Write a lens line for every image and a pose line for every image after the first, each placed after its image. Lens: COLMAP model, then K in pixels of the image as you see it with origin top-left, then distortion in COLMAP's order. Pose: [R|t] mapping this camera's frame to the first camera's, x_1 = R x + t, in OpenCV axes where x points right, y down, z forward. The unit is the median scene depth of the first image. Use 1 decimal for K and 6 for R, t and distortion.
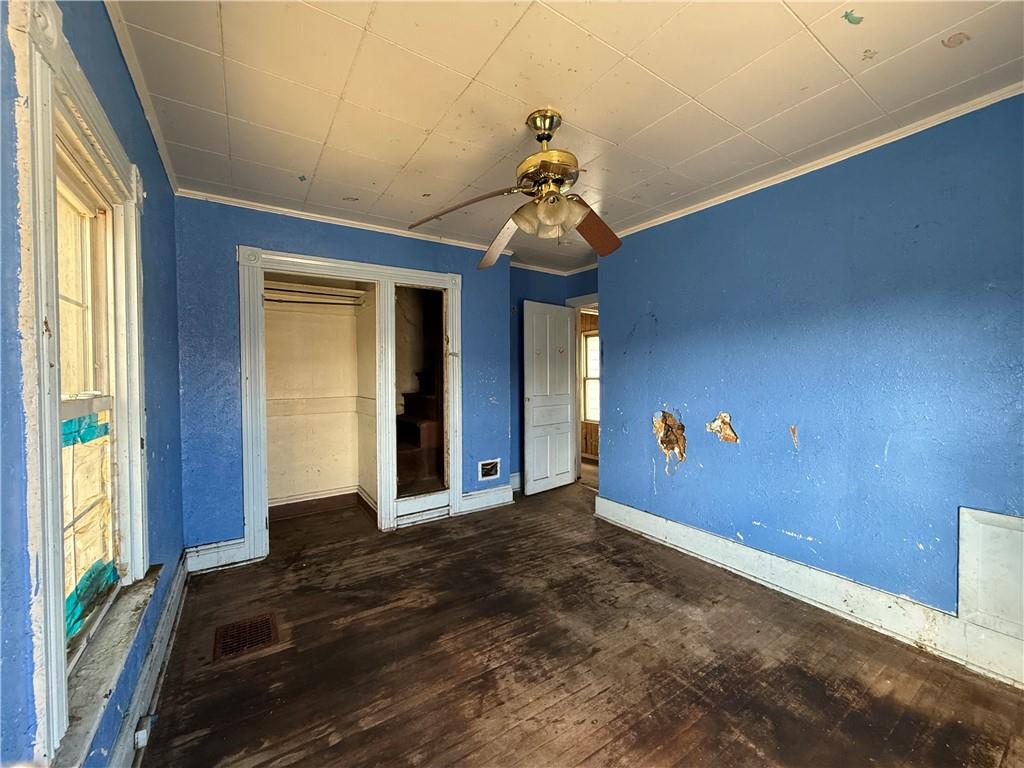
lens RADIAL K [[405.6, 0, 507.6], [0, 405.6, 381.9], [0, 0, 1]] dist [0.000284, 0.000253]
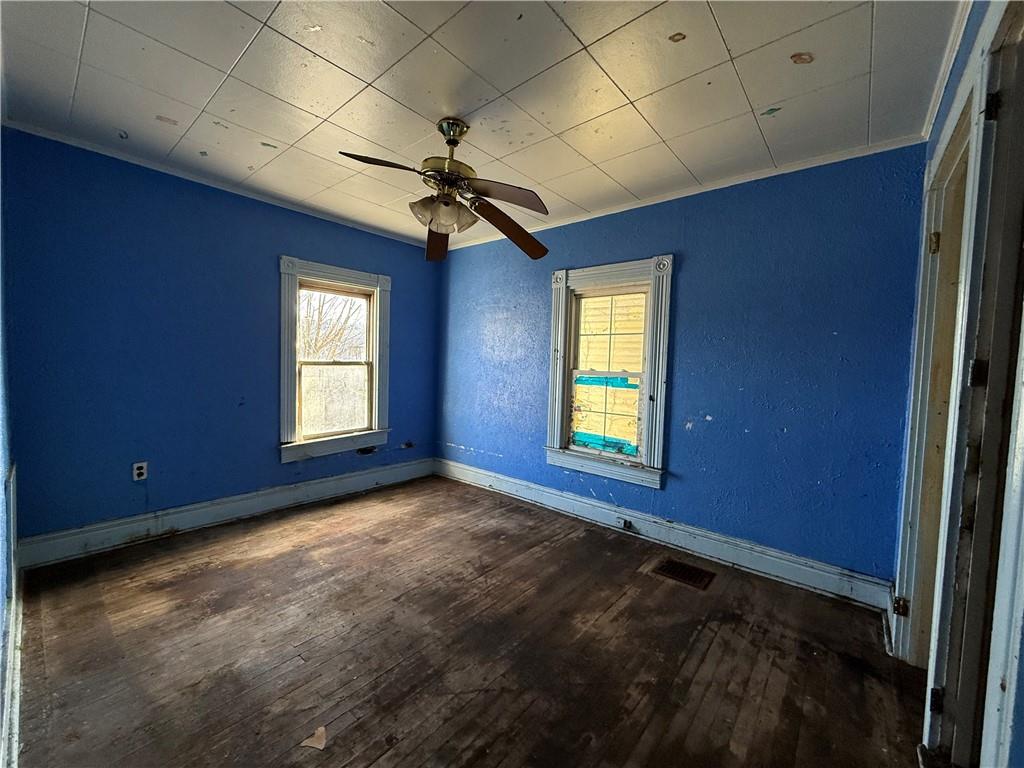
lens RADIAL K [[405.6, 0, 505.9], [0, 405.6, 382.9], [0, 0, 1]] dist [0.000284, 0.000253]
pose [[-0.960425, -0.012309, -0.278267, 0.218561], [-0.031707, 0.997361, 0.065316, -0.019088], [0.276728, 0.071554, -0.958280, 1.864979]]
